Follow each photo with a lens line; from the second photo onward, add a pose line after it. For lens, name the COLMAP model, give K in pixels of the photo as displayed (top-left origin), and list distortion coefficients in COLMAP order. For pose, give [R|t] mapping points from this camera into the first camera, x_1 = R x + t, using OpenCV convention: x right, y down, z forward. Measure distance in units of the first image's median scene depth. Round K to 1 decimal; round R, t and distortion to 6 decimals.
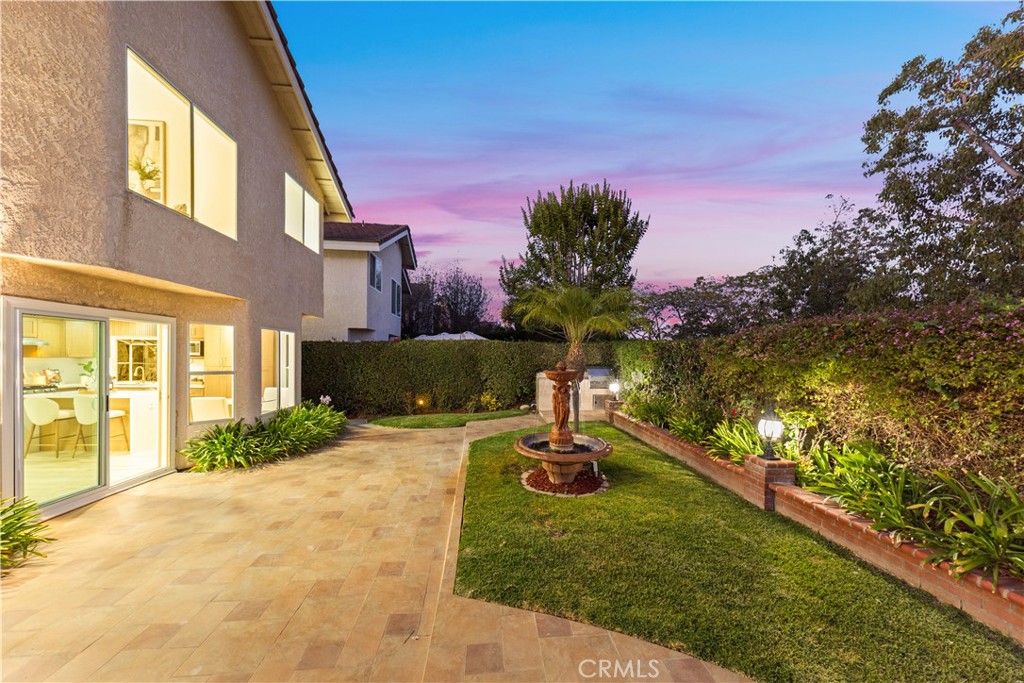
lens RADIAL K [[372.2, 0, 512.5], [0, 372.2, 362.1], [0, 0, 1]] dist [0.029324, -0.014440]
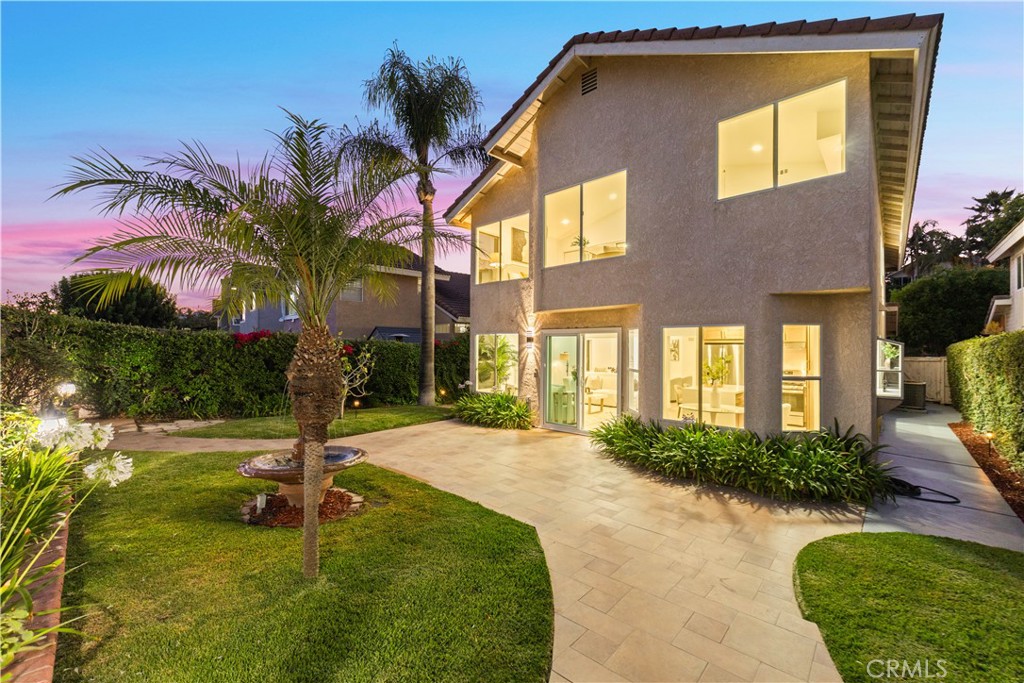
lens RADIAL K [[405.6, 0, 502.8], [0, 405.6, 343.2], [0, 0, 1]] dist [0.017616, -0.000079]
pose [[-0.742970, -0.023173, -0.668924, 0.339842], [-0.022216, 0.999704, -0.009956, -0.032190], [0.668956, 0.007464, -0.743265, 1.574455]]
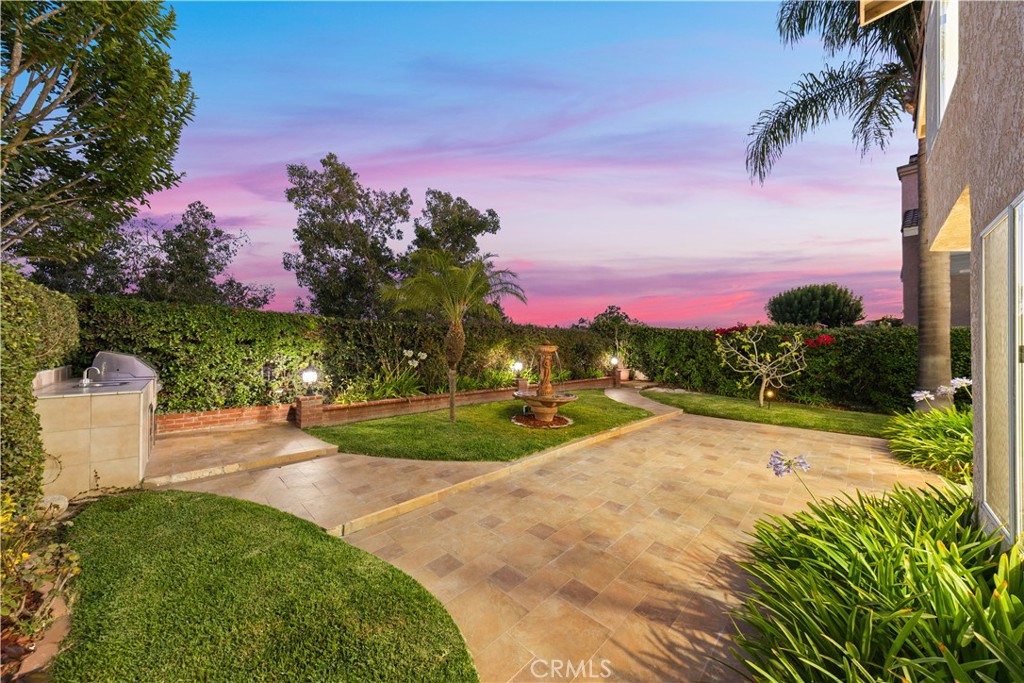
lens RADIAL K [[345.6, 0, 507.6], [0, 345.6, 343.9], [0, 0, 1]] dist [-0.000719, -0.000463]
pose [[-0.627924, -0.004340, 0.778263, -0.672613], [0.000533, 0.999982, 0.006006, 0.004152], [-0.778274, 0.004186, -0.627910, 1.582787]]
